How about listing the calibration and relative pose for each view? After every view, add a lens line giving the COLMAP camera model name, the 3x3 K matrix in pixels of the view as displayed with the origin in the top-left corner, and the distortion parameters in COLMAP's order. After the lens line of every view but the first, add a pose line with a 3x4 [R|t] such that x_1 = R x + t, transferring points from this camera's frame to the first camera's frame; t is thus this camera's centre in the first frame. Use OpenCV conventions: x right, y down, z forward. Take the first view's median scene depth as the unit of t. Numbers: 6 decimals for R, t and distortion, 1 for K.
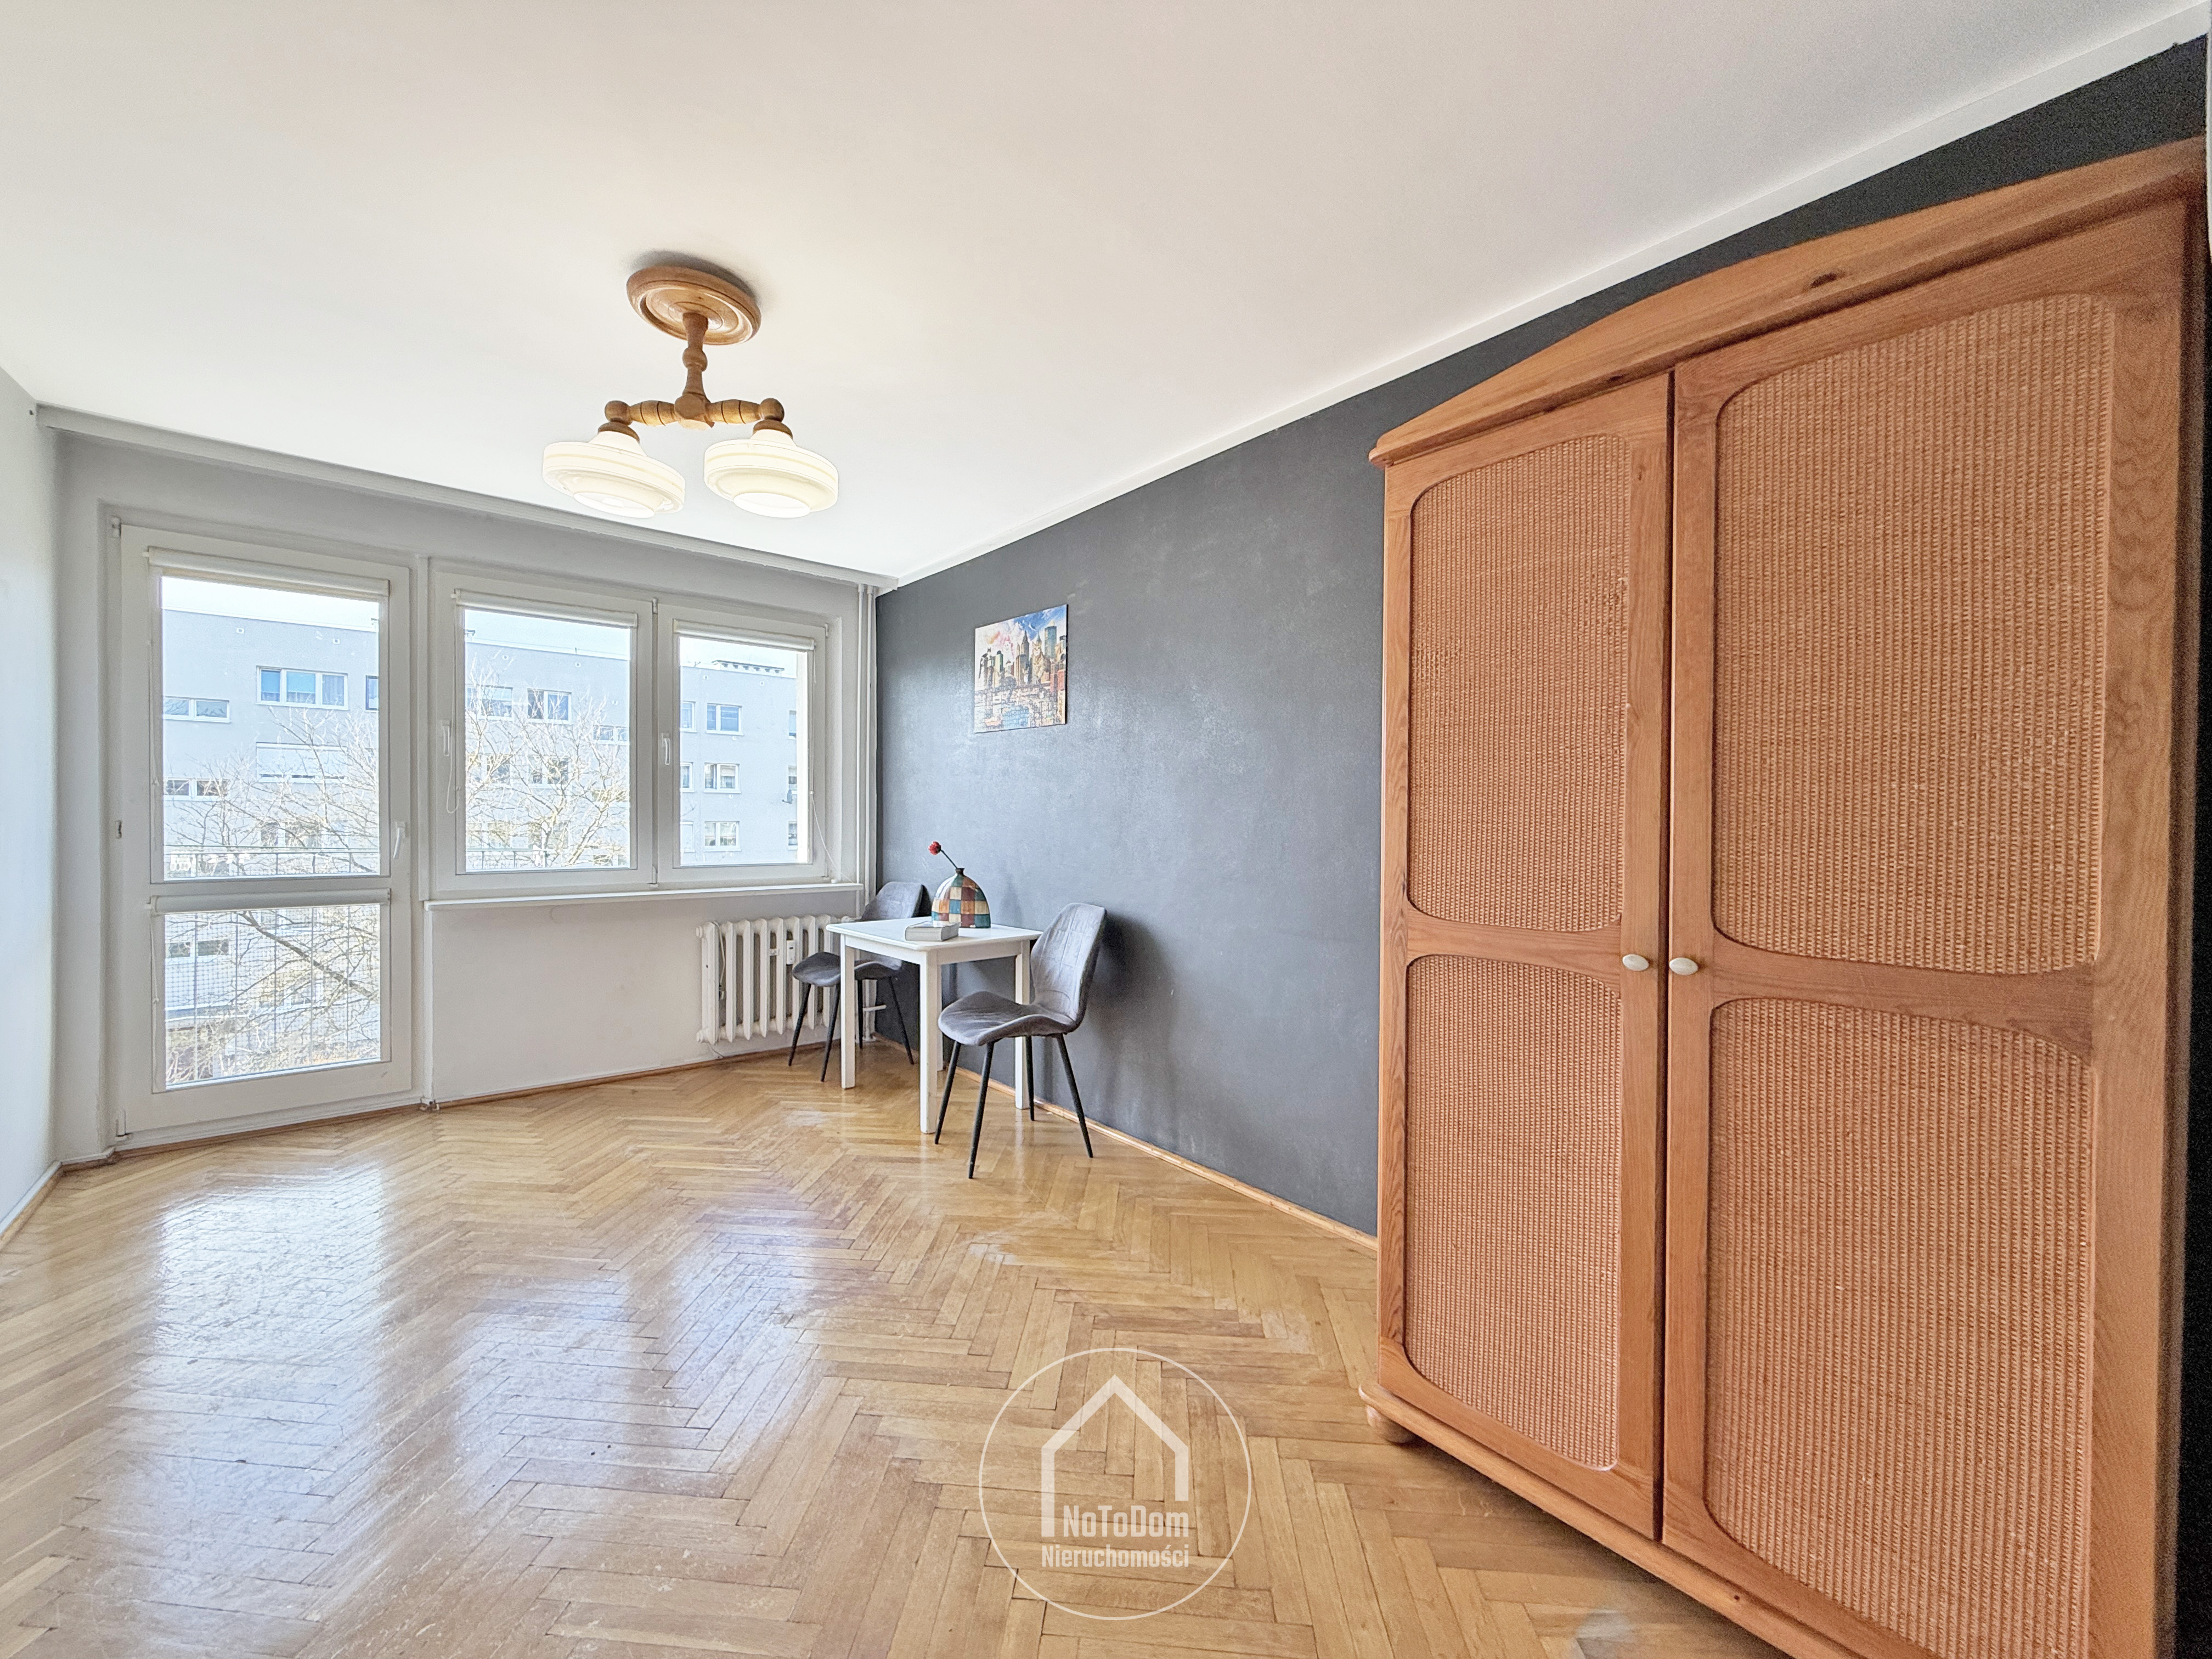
lens RADIAL K [[879.4, 0, 1099.8], [0, 879.4, 826.6], [0, 0, 1]] dist [-0.000662, 0.000028]
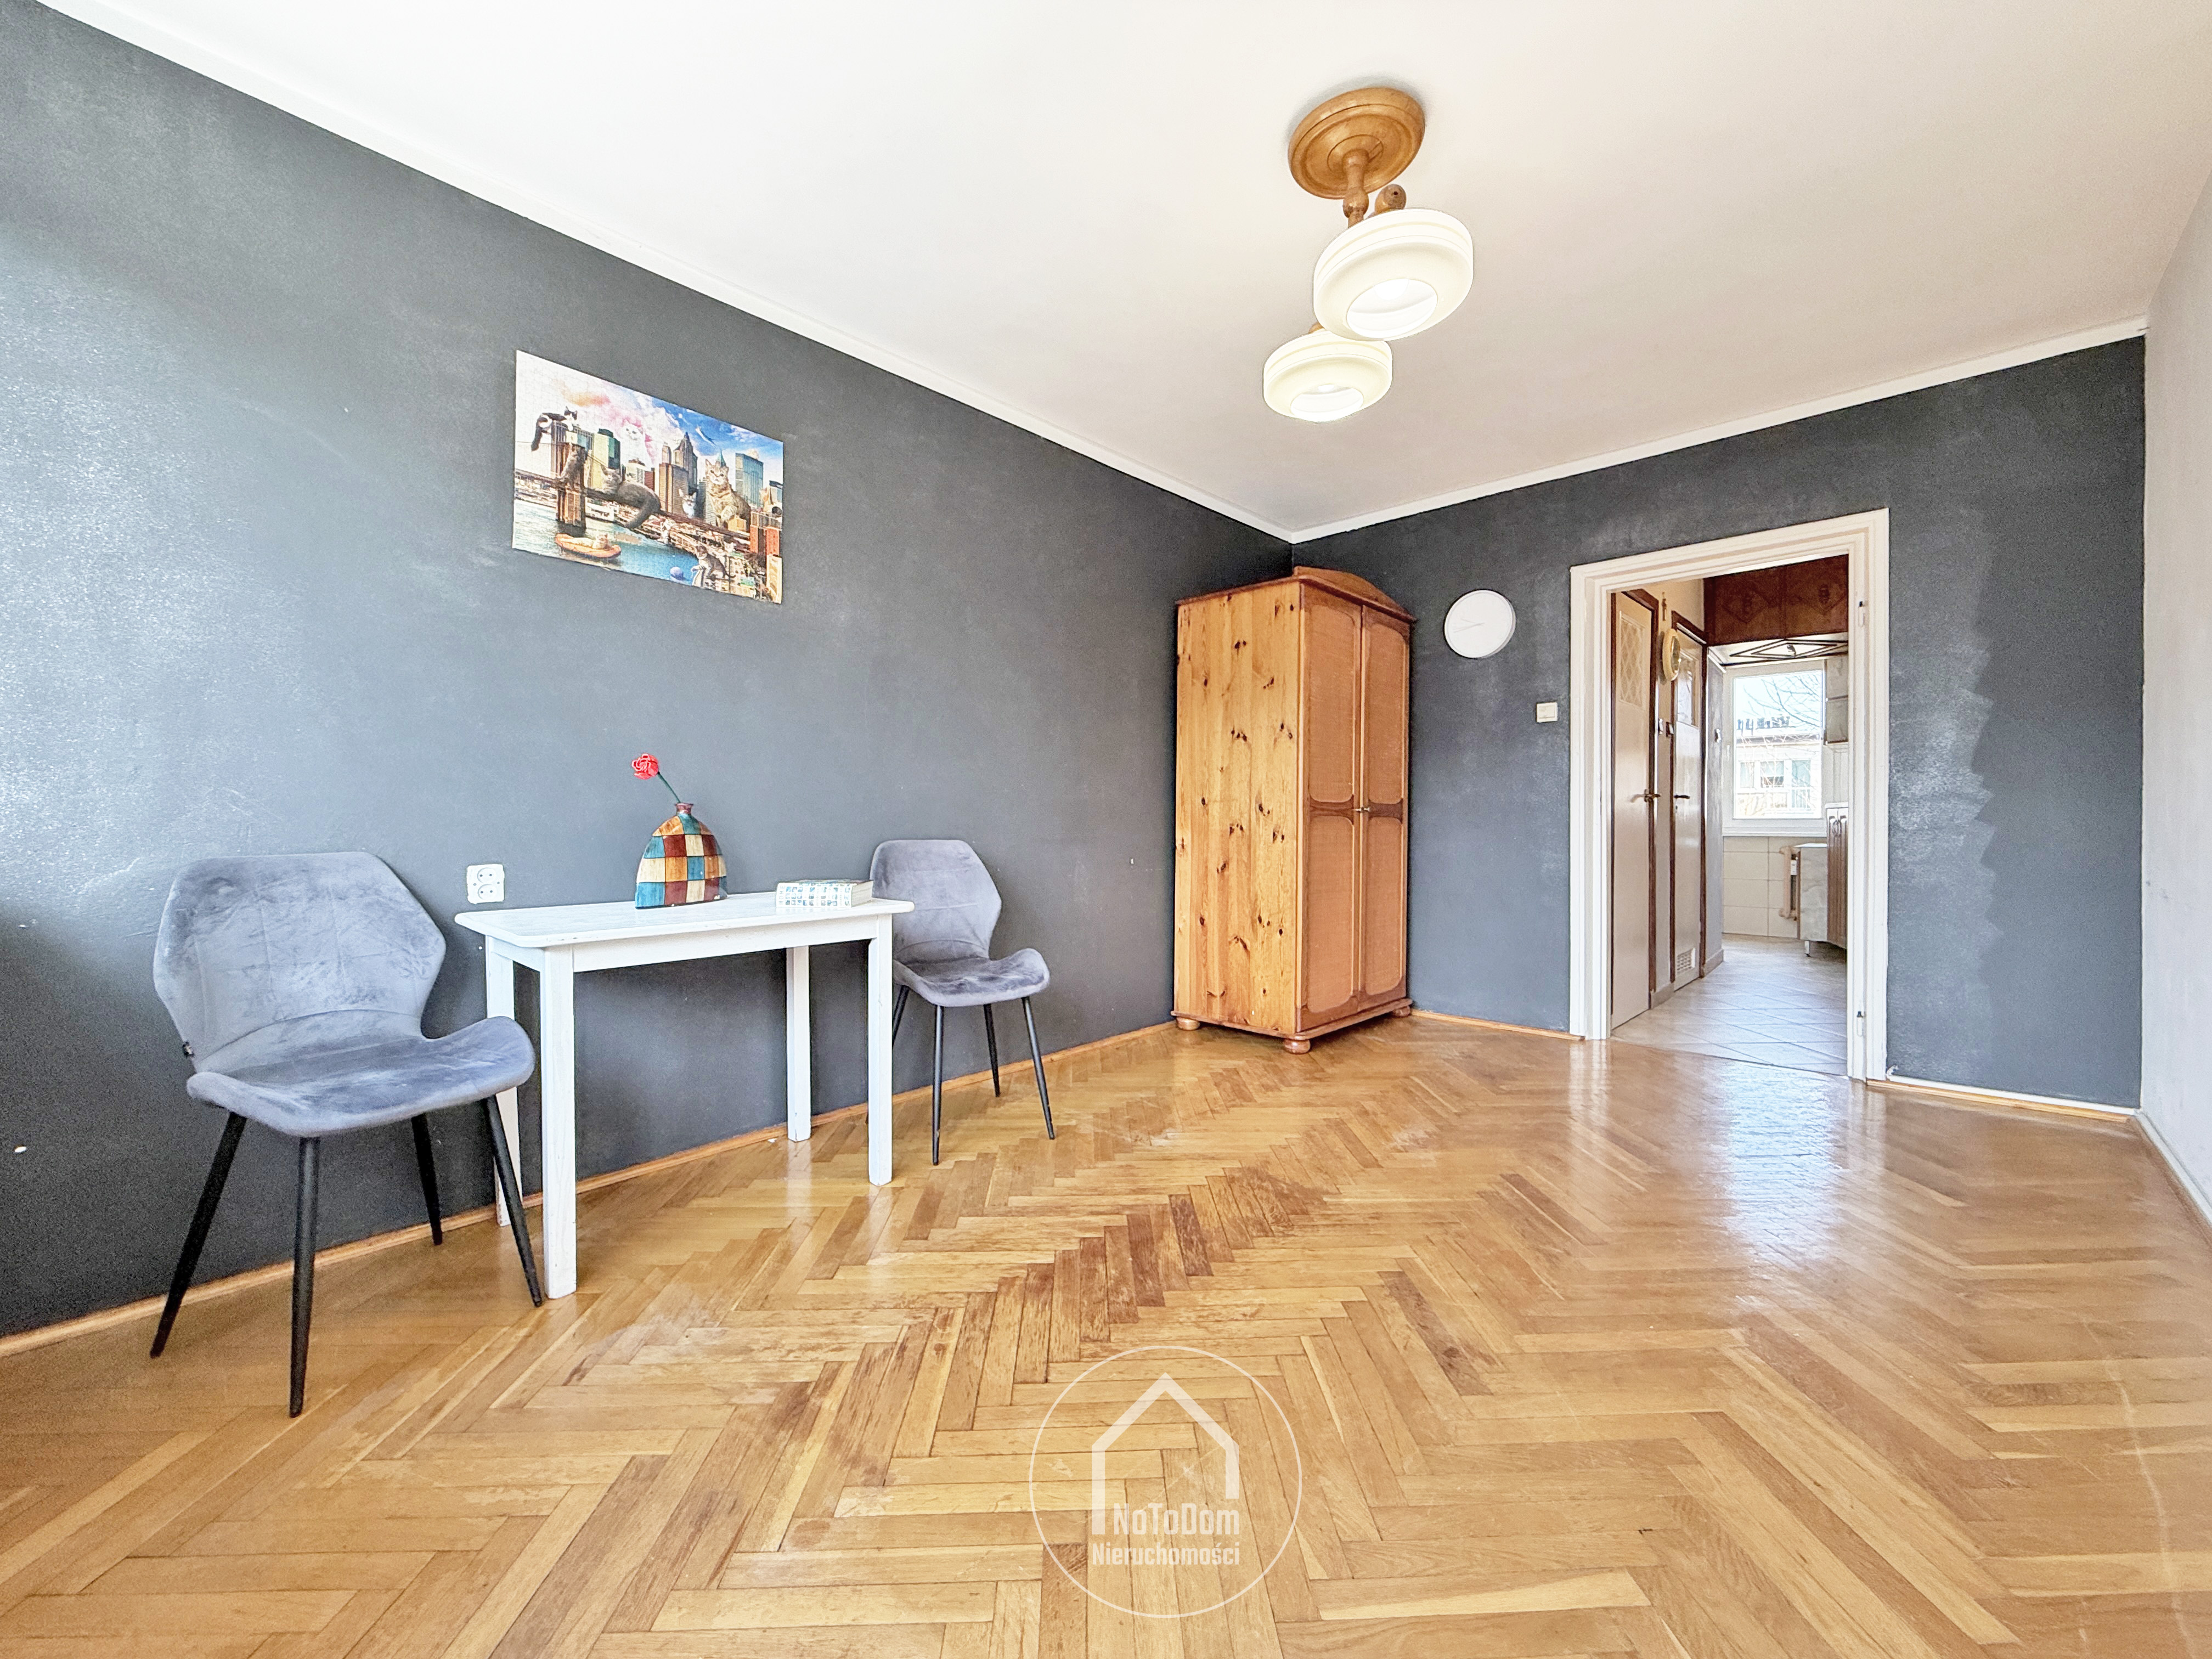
lens RADIAL K [[879.4, 0, 1101.1], [0, 879.4, 826.0], [0, 0, 1]] dist [-0.000662, 0.000028]
pose [[-0.112687, -0.012889, 0.993547, -0.793674], [0.009168, 0.999860, 0.014011, 0.060705], [-0.993588, 0.010688, -0.112553, 0.808823]]
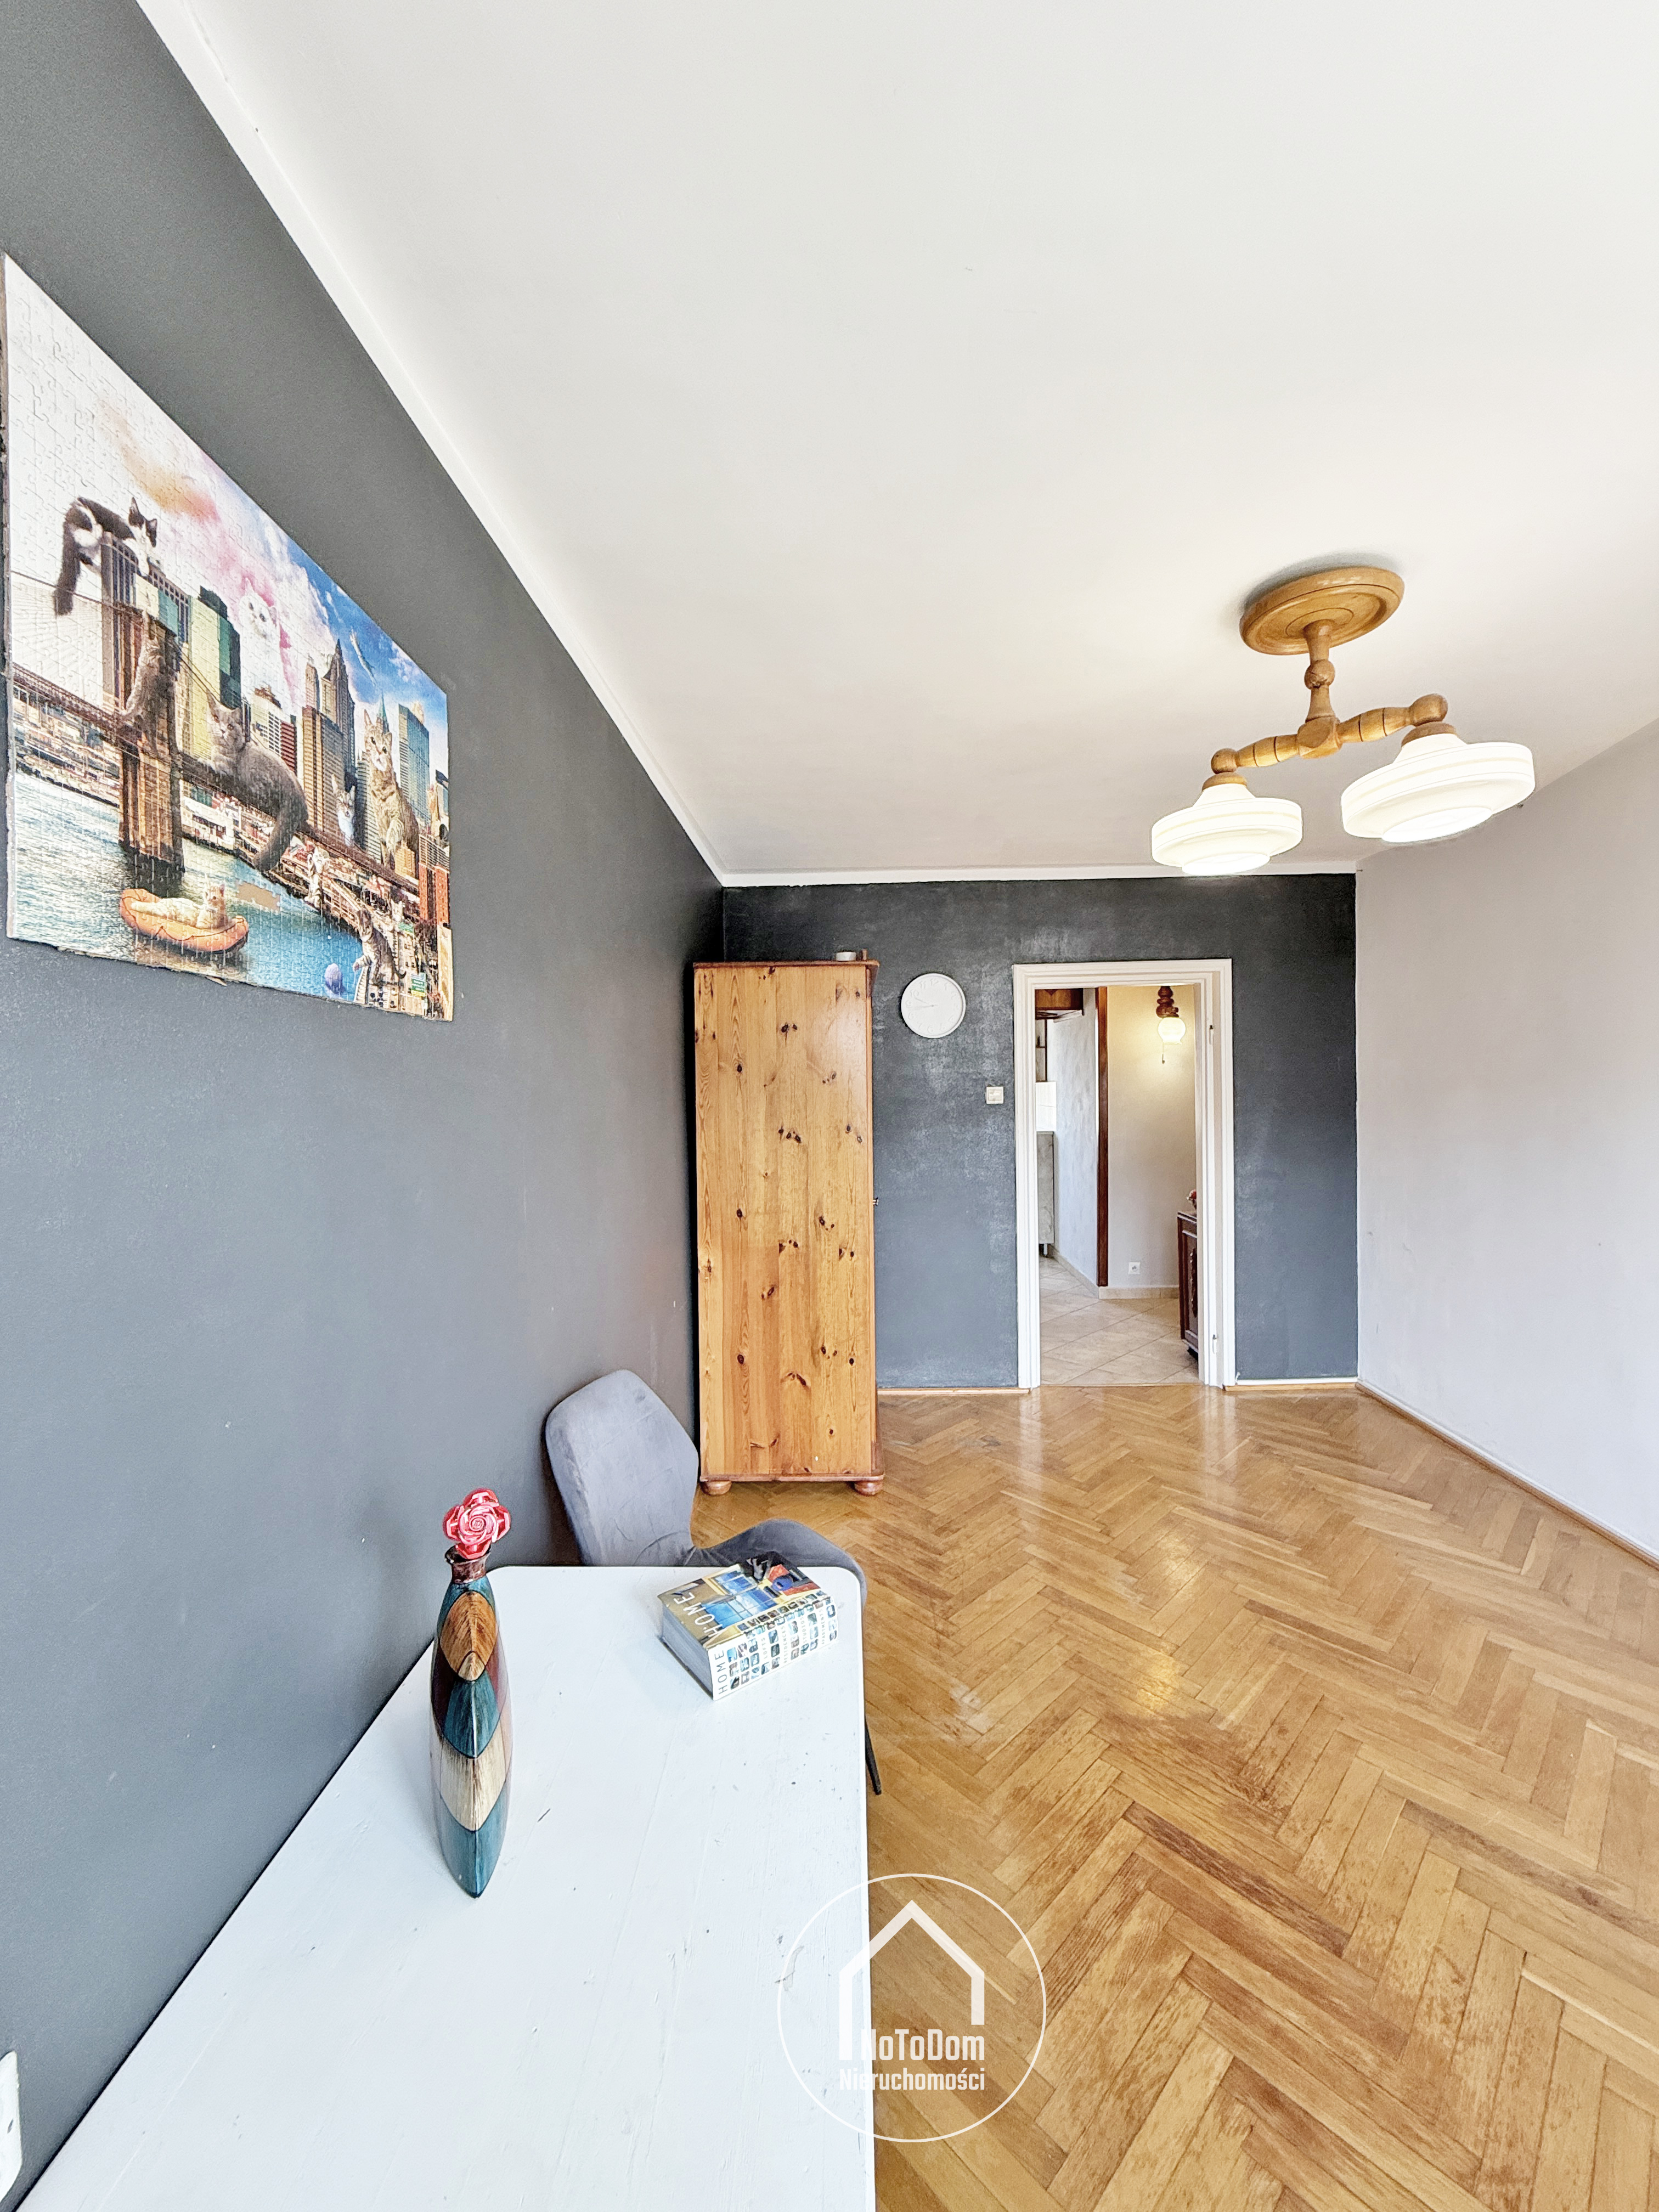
lens RADIAL K [[879.4, 0, 832.8], [0, 879.4, 1096.8], [0, 0, 1]] dist [-0.000662, 0.000028]
pose [[-0.751791, -0.005352, 0.659380, -0.393833], [0.018077, 0.999424, 0.028722, -0.092053], [-0.659153, 0.033513, -0.751261, 1.156200]]
